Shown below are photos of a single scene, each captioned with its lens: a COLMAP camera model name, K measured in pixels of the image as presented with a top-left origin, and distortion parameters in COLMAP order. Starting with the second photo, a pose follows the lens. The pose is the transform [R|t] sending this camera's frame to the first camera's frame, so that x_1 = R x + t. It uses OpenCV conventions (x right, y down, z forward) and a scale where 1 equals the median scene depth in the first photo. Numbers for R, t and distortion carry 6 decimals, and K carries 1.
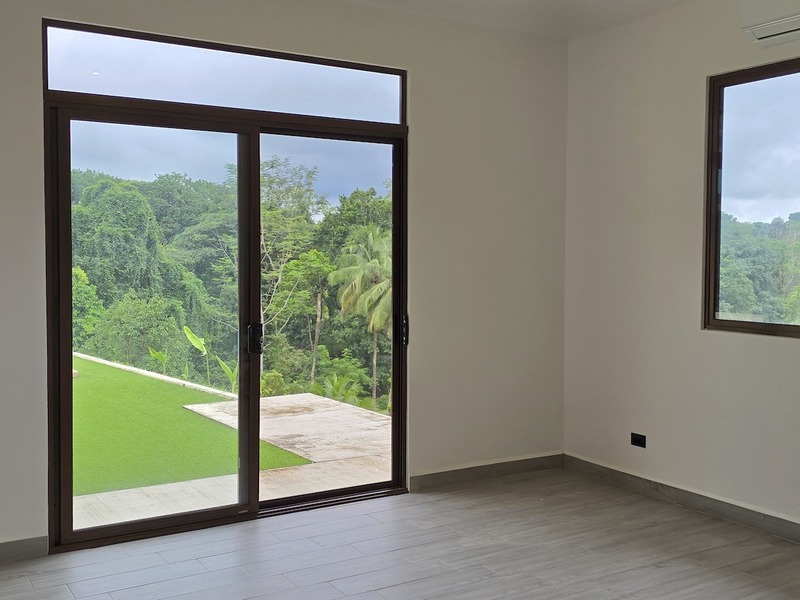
lens RADIAL K [[849.0, 0, 400.2], [0, 849.0, 298.5], [0, 0, 1]] dist [0.049315, 0.000000]
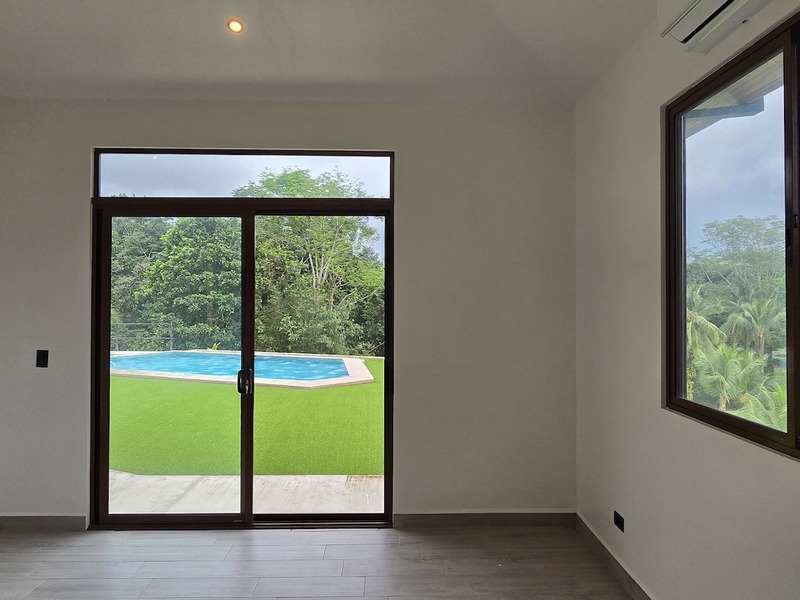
lens RADIAL K [[527.5, 0, 399.8], [0, 527.5, 299.9], [0, 0, 1]] dist [-0.008745, 0.000560]
pose [[0.868251, -0.001984, -0.496121, 0.381251], [-0.024872, 0.998561, -0.047521, -0.037488], [0.495501, 0.053599, 0.866952, 0.422382]]
